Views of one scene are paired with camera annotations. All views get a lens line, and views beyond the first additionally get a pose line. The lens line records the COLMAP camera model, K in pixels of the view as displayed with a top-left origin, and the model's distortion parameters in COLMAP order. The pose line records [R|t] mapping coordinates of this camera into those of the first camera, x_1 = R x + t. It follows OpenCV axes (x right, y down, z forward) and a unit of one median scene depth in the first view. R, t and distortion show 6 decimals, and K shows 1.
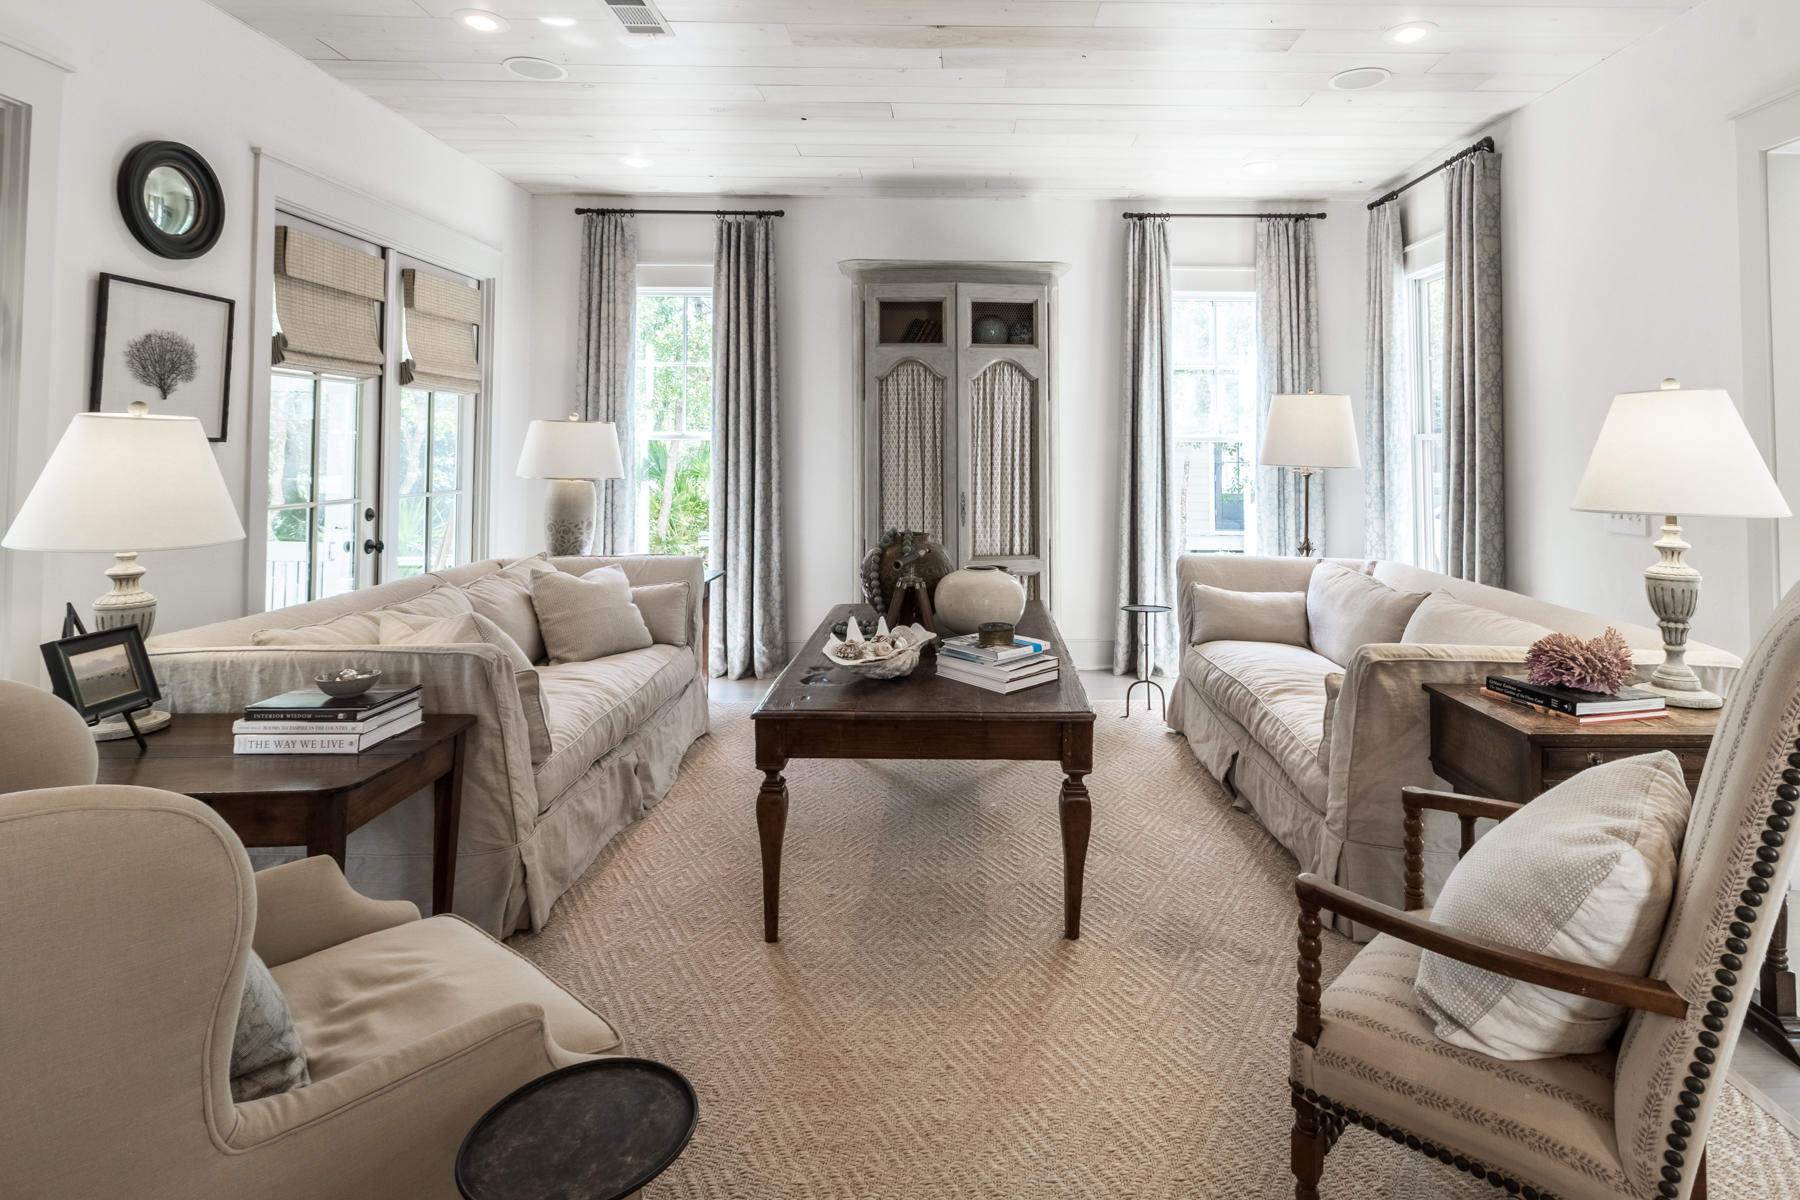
lens RADIAL K [[932.5, 0, 947.8], [0, 932.5, 420.6], [0, 0, 1]] dist [-0.000342, -0.000718]
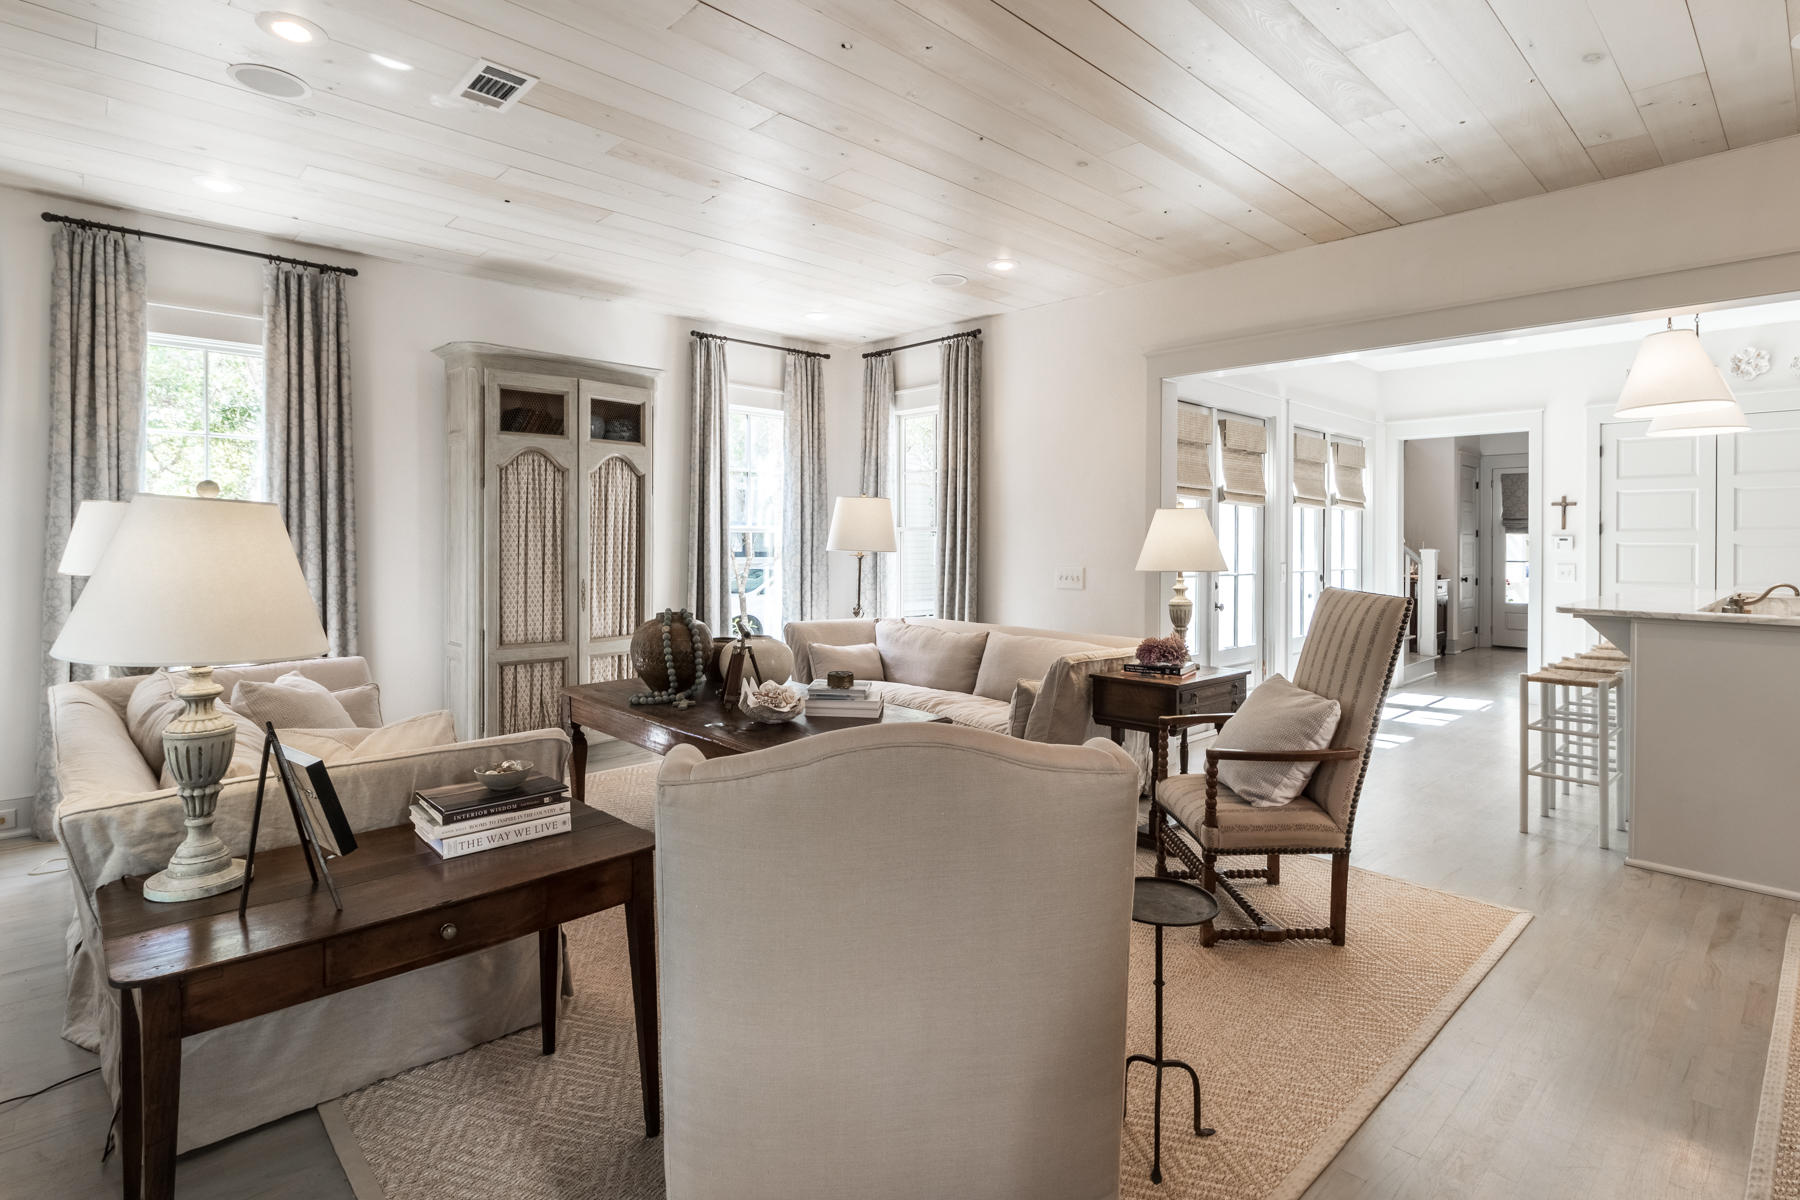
lens RADIAL K [[907.6, 0, 898.9], [0, 907.6, 545.2], [0, 0, 1]] dist [0.000633, -0.000121]
pose [[0.736118, -0.005922, 0.676828, -0.412213], [-0.020808, 0.999291, 0.031374, -0.001216], [-0.676534, -0.037178, 0.735473, 0.004978]]
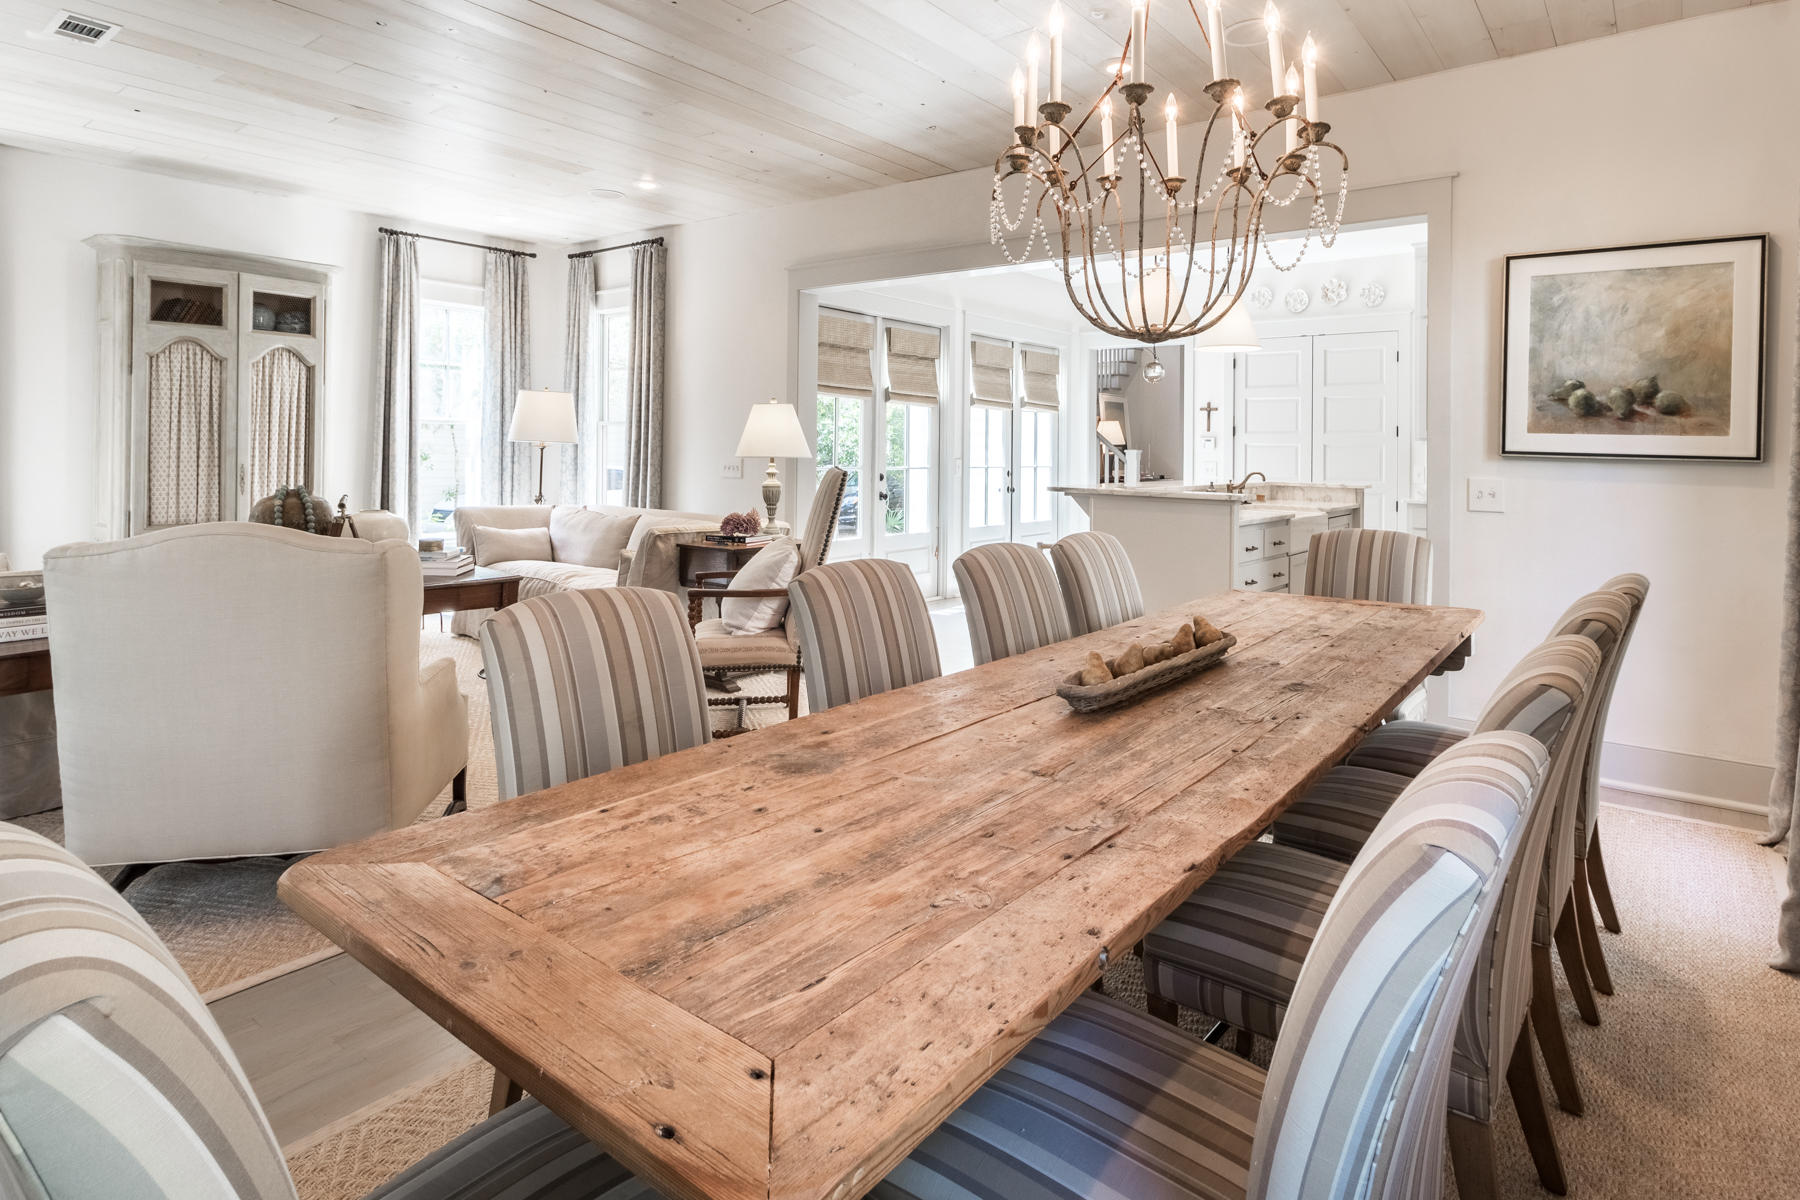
lens RADIAL K [[979.1, 0, 896.5], [0, 979.1, 444.4], [0, 0, 1]] dist [-0.001383, -0.000241]
pose [[0.633066, 0.005966, 0.774075, -0.386354], [-0.034650, 0.999186, 0.020637, 0.003053], [-0.773322, -0.039886, 0.632758, -0.325669]]
